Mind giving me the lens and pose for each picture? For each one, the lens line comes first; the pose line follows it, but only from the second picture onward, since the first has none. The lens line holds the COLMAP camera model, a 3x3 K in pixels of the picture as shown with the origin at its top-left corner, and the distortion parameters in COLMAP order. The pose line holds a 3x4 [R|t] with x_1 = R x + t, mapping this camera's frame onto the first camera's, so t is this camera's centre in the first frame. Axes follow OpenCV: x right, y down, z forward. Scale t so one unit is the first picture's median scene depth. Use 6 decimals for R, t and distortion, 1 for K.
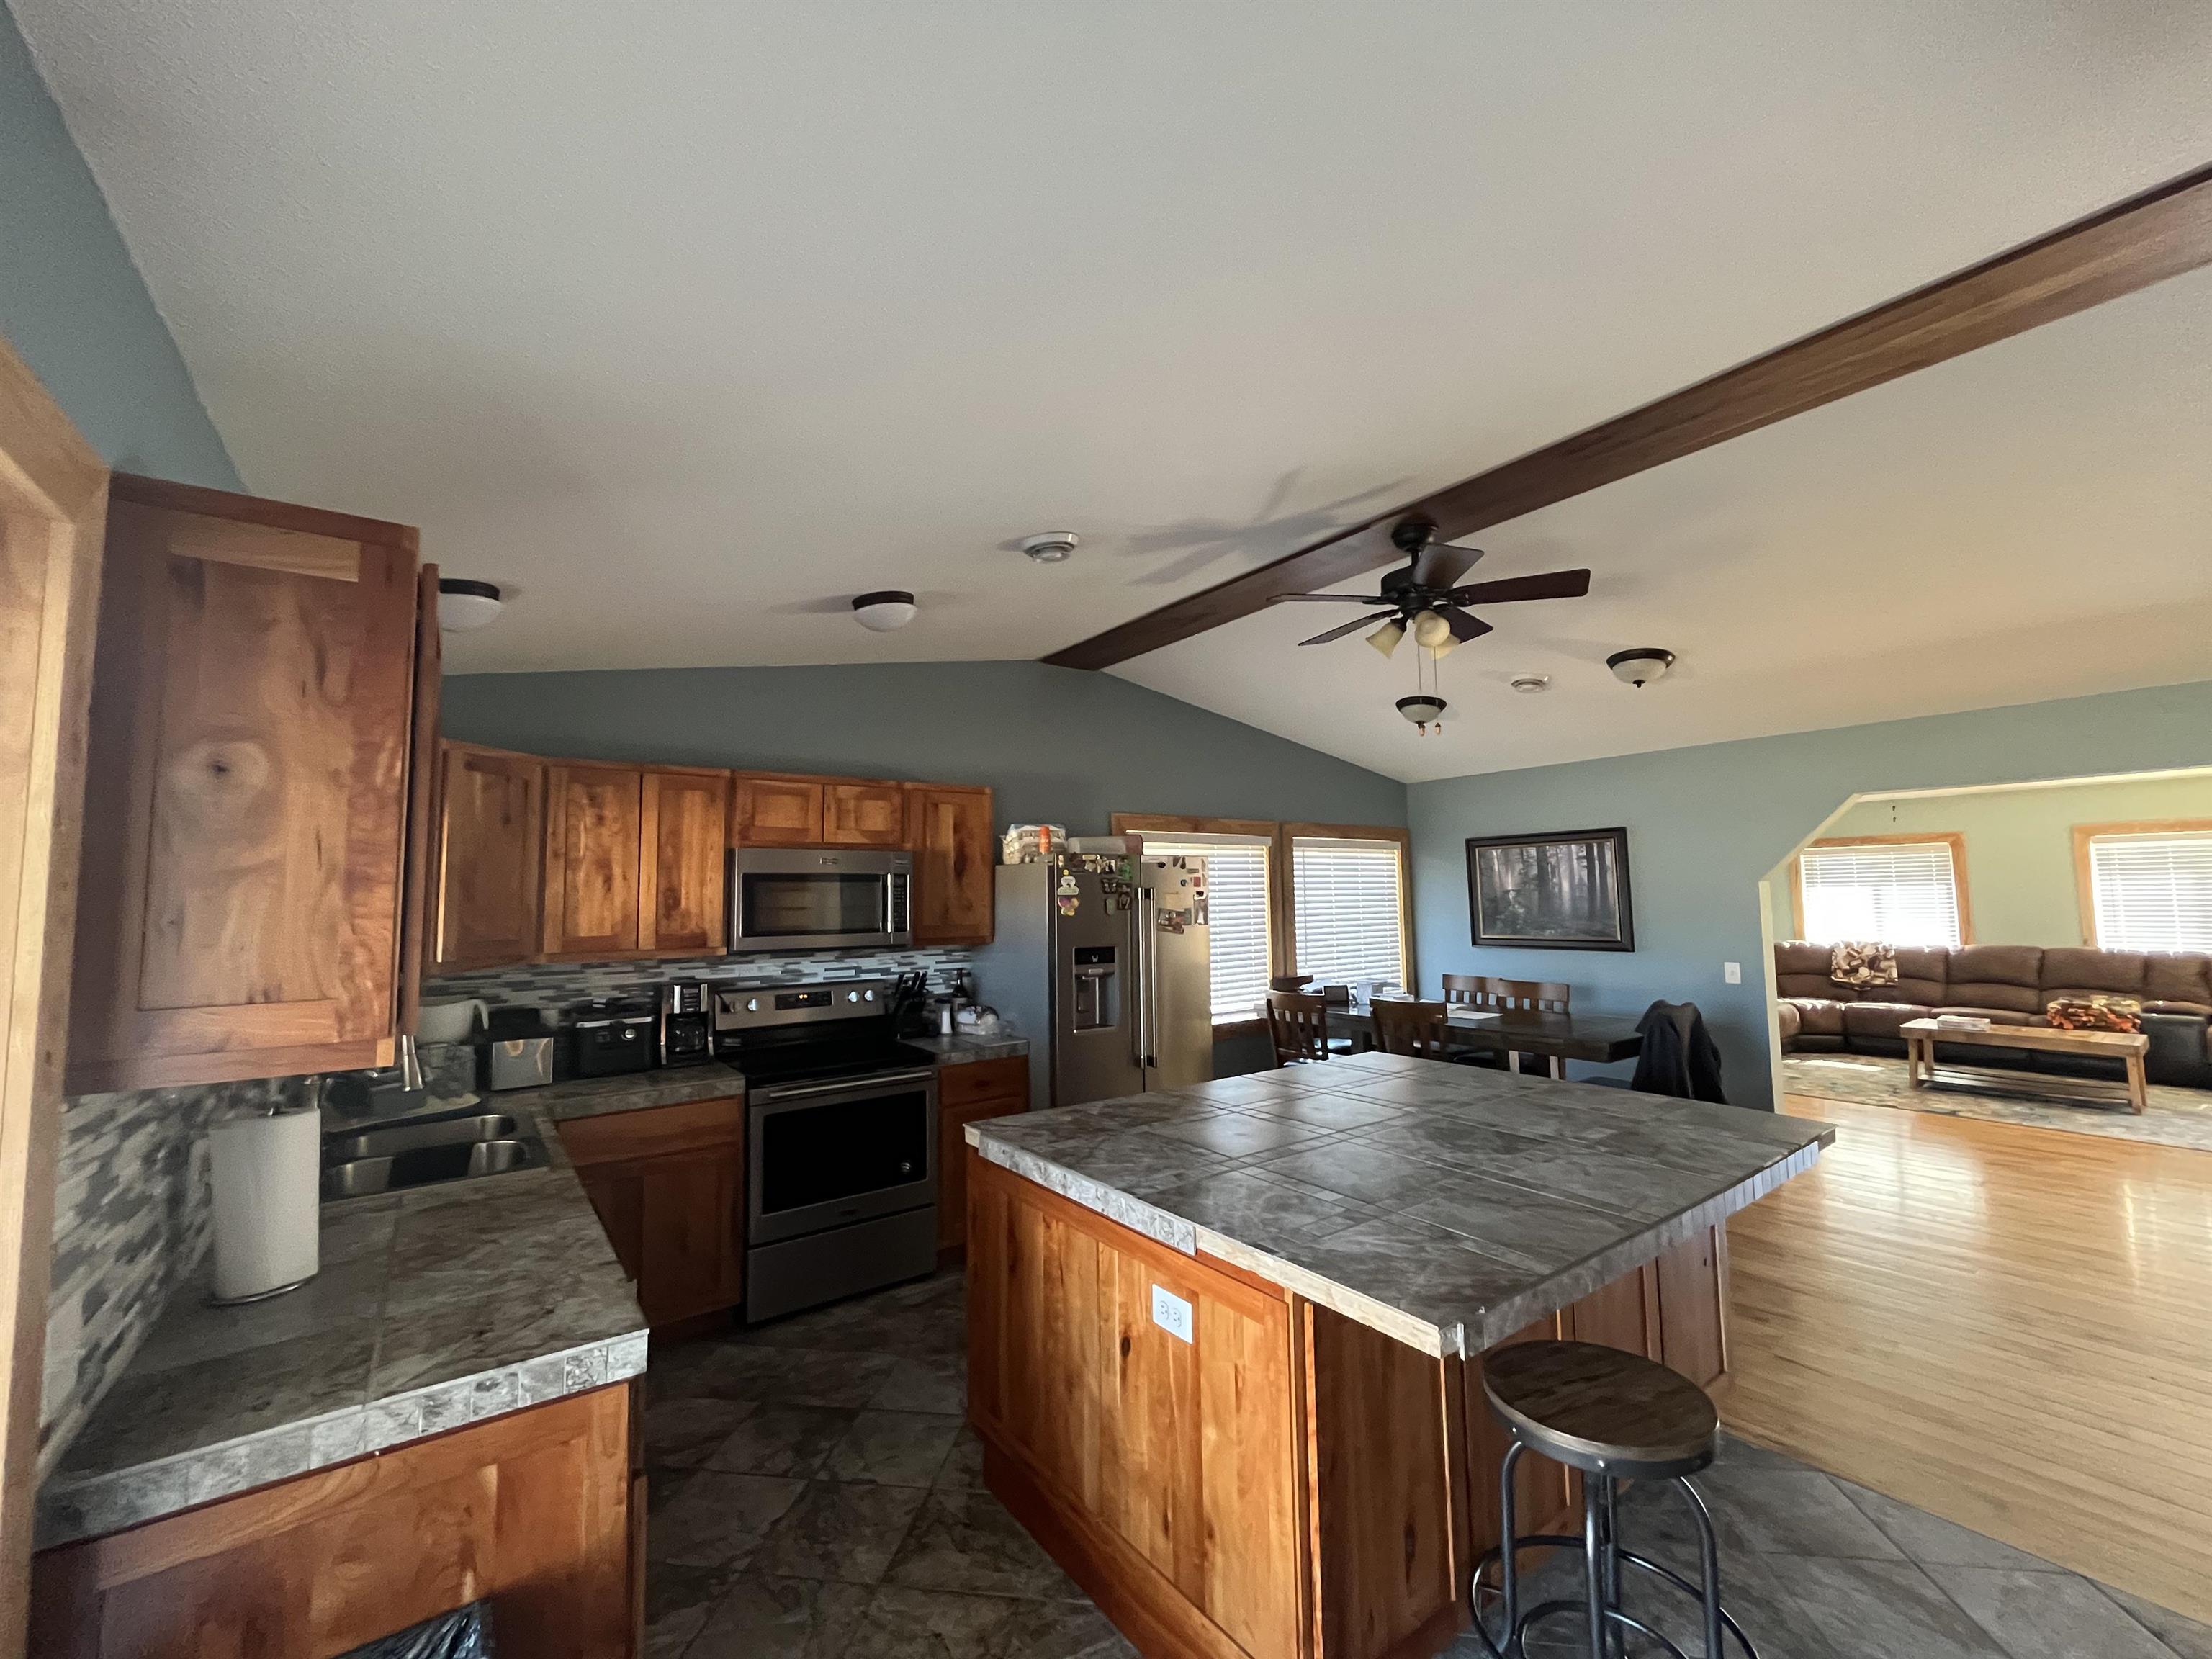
lens RADIAL K [[890.9, 0, 1114.2], [0, 890.9, 819.6], [0, 0, 1]] dist [-0.004218, 0.000958]
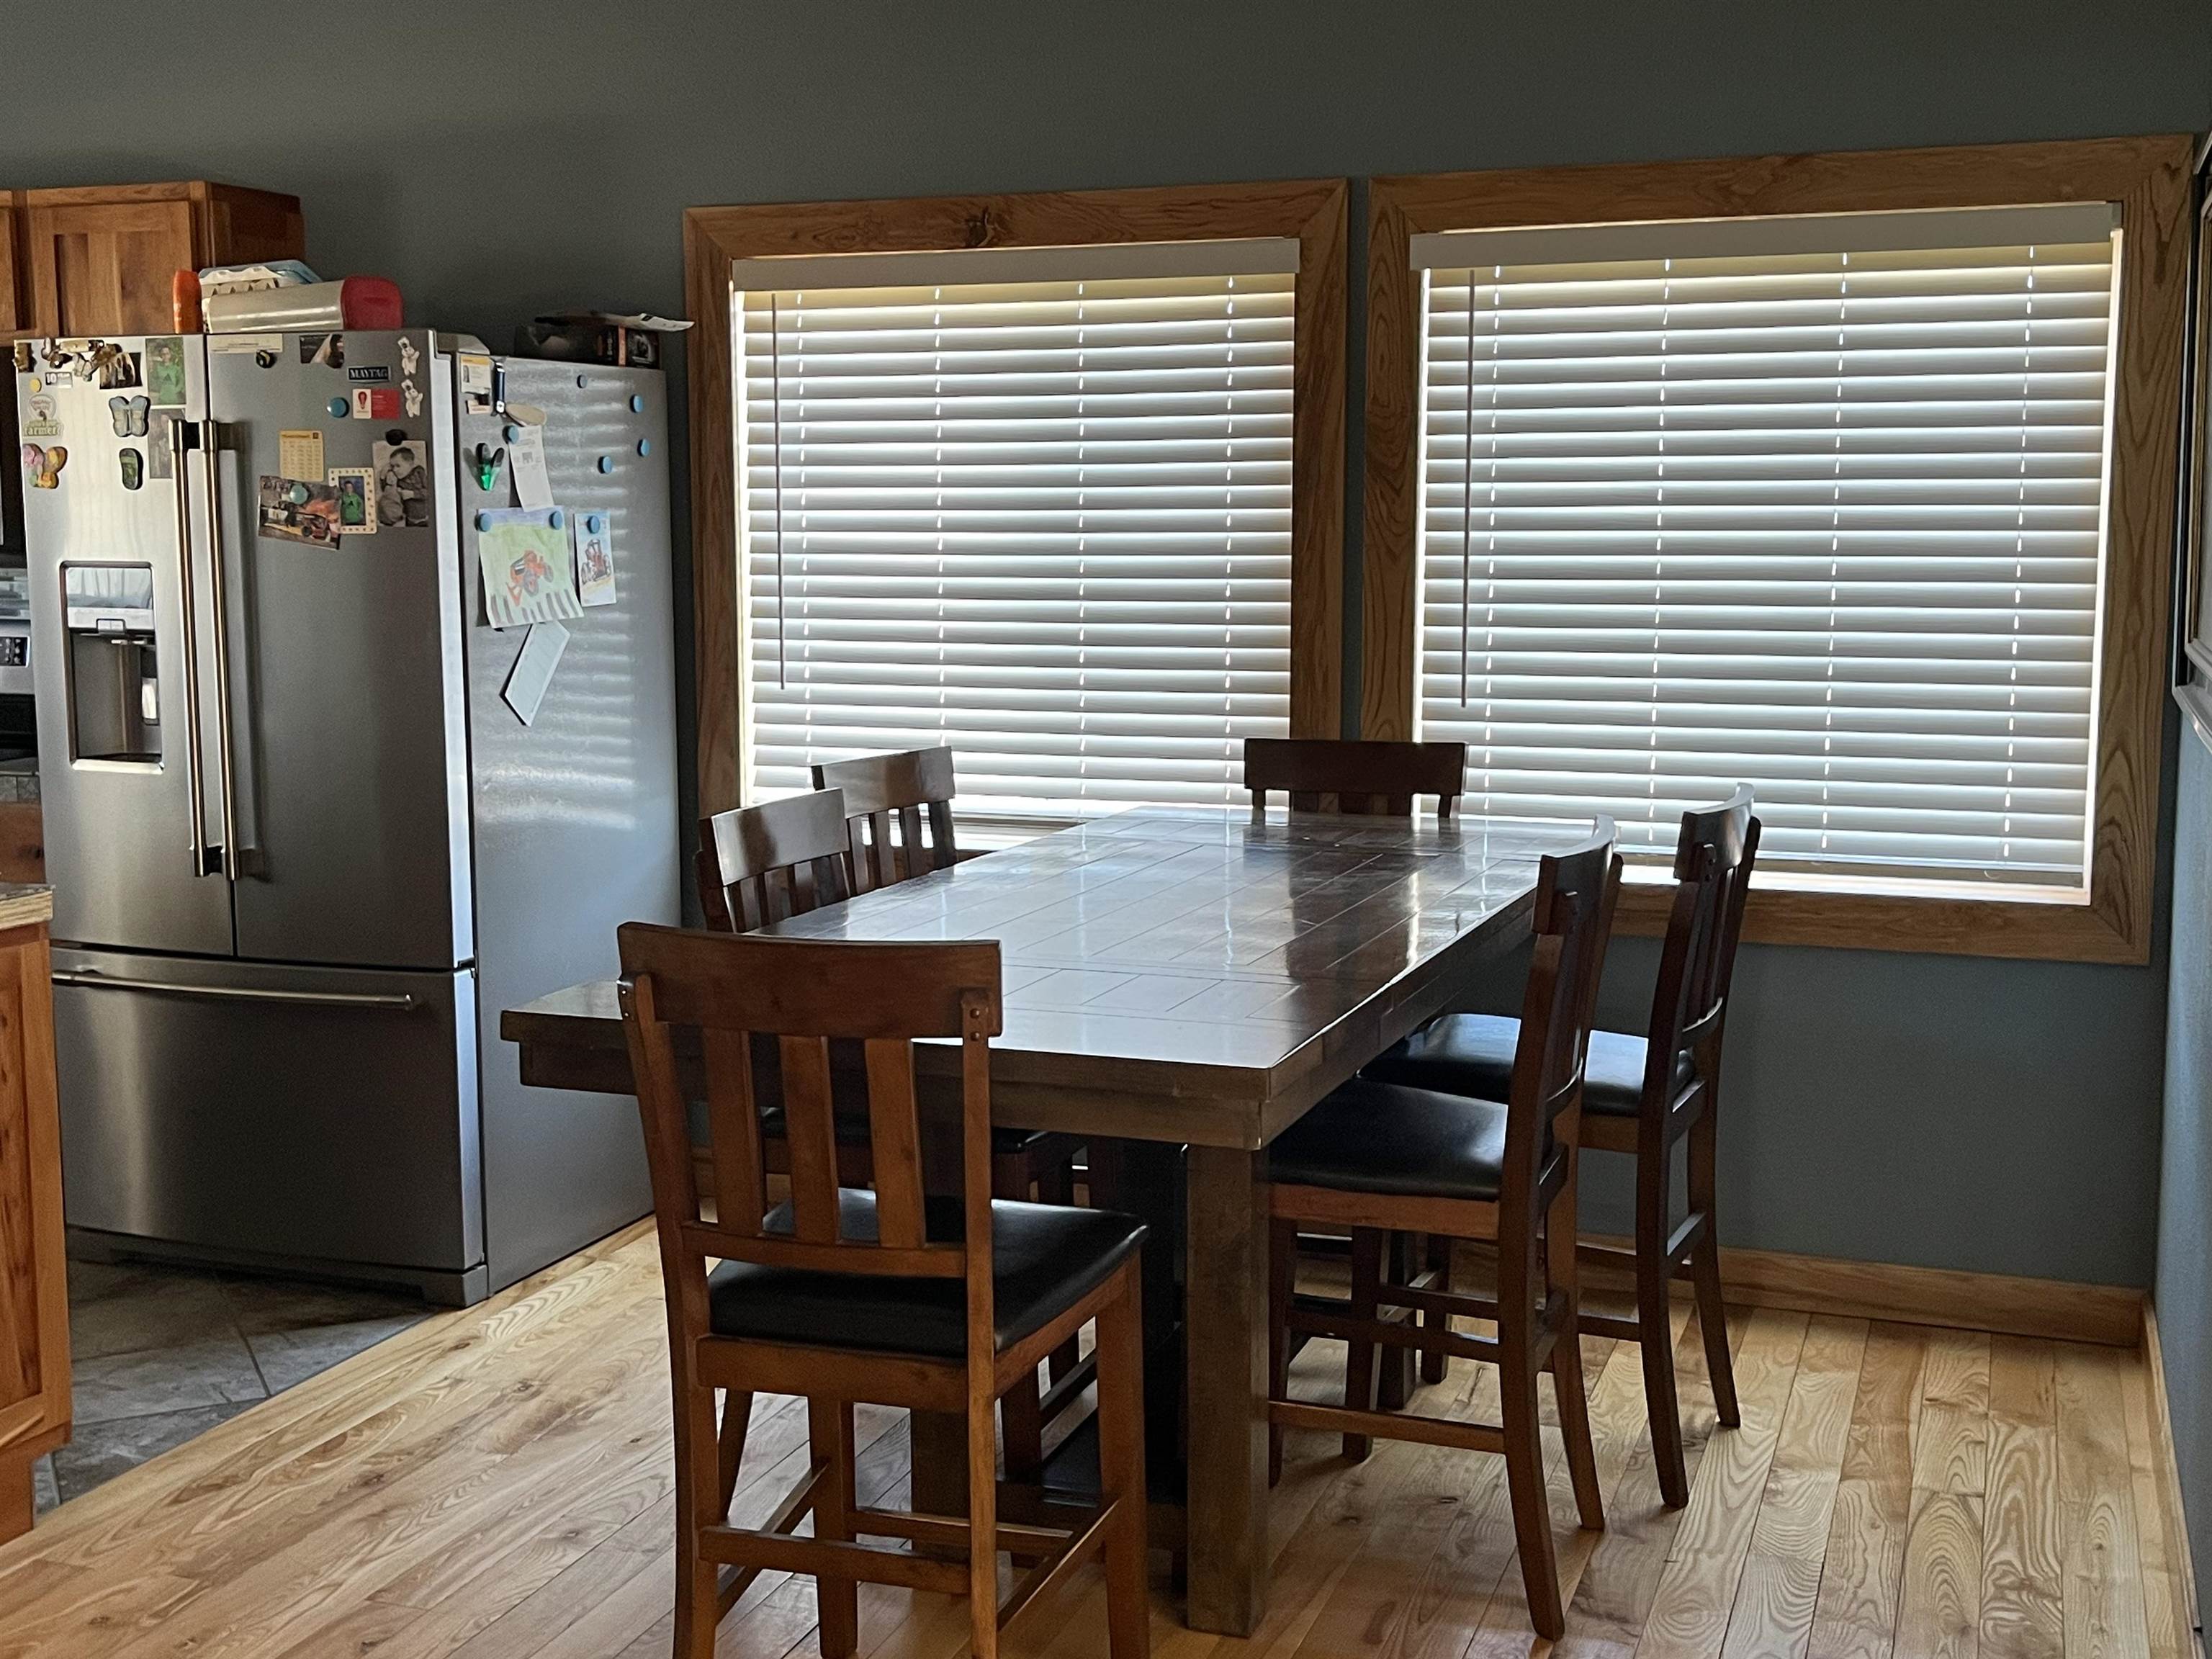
lens RADIAL K [[2534.4, 0, 1107.0], [0, 2534.4, 832.7], [0, 0, 1]] dist [0.006591, 0.000000]
pose [[0.551903, 0.121513, -0.825007, 1.315225], [0.063829, 0.980269, 0.187081, 0.079319], [0.831462, -0.155910, 0.533257, 0.798366]]
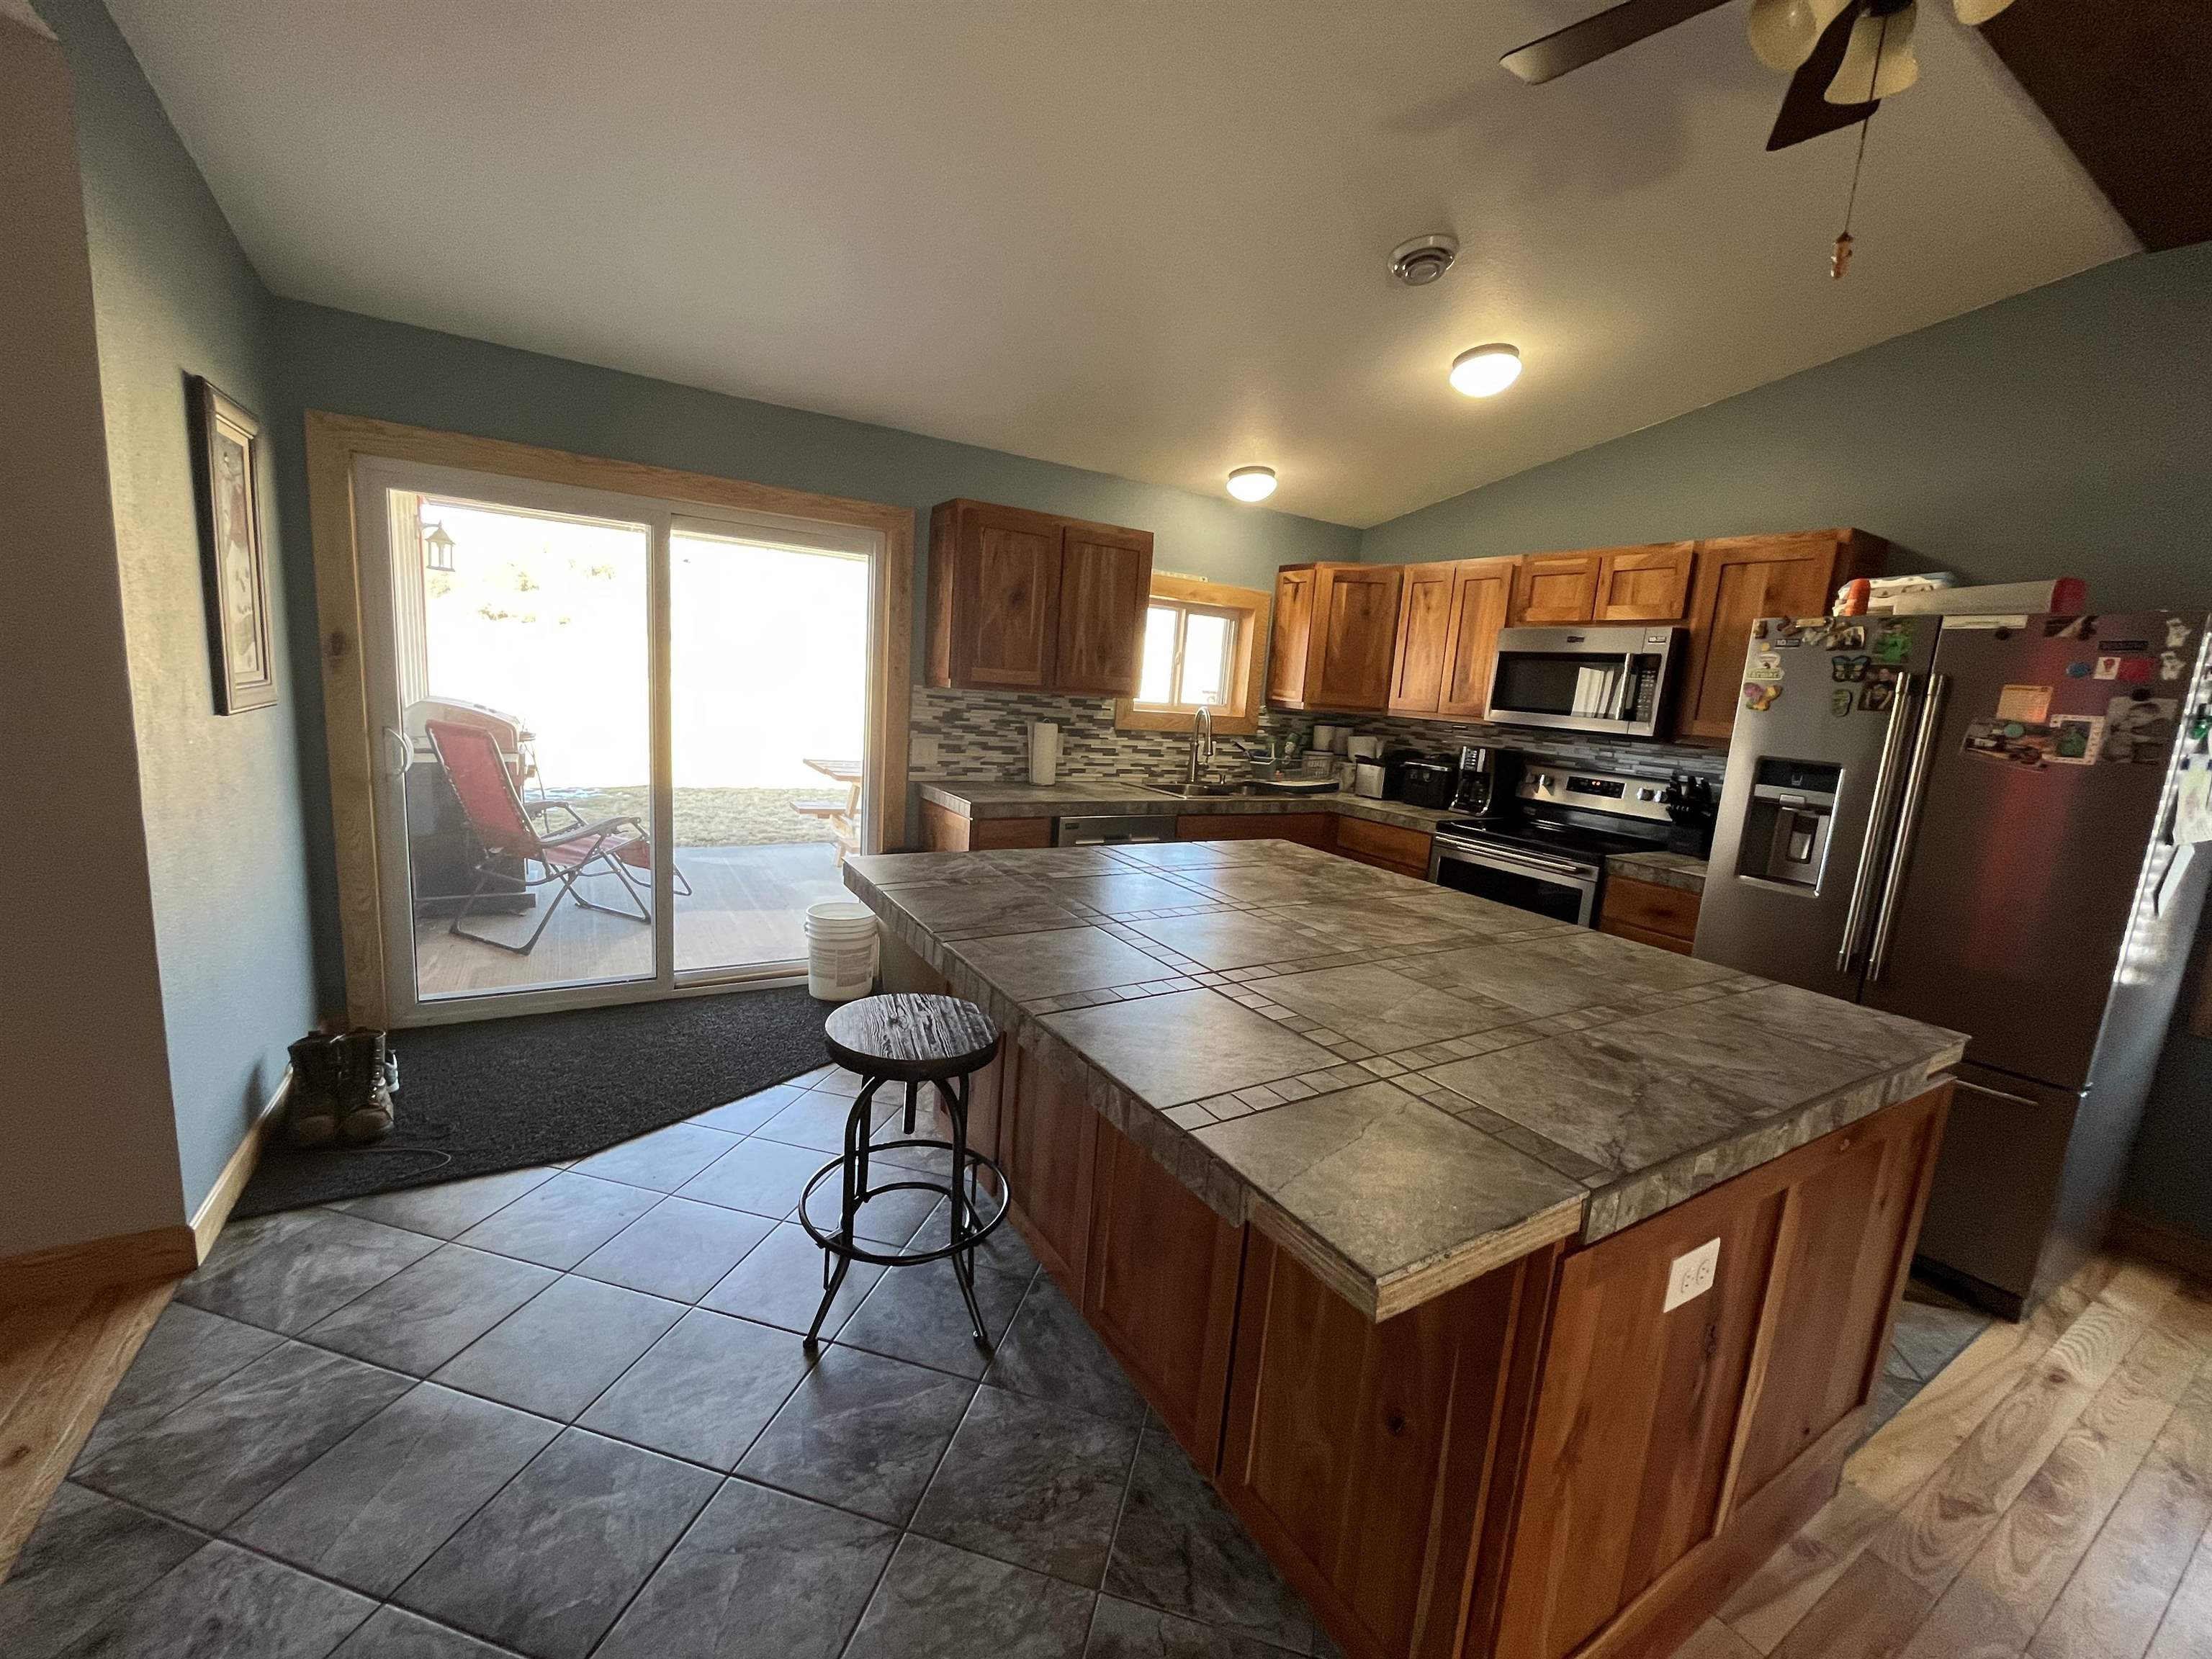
lens RADIAL K [[890.9, 0, 1115.6], [0, 890.9, 826.9], [0, 0, 1]] dist [-0.004218, 0.000958]
pose [[-0.093328, 0.170700, -0.980893, 0.725089], [0.013681, 0.985320, 0.170169, 0.077287], [0.995541, 0.002462, -0.094294, 0.607111]]
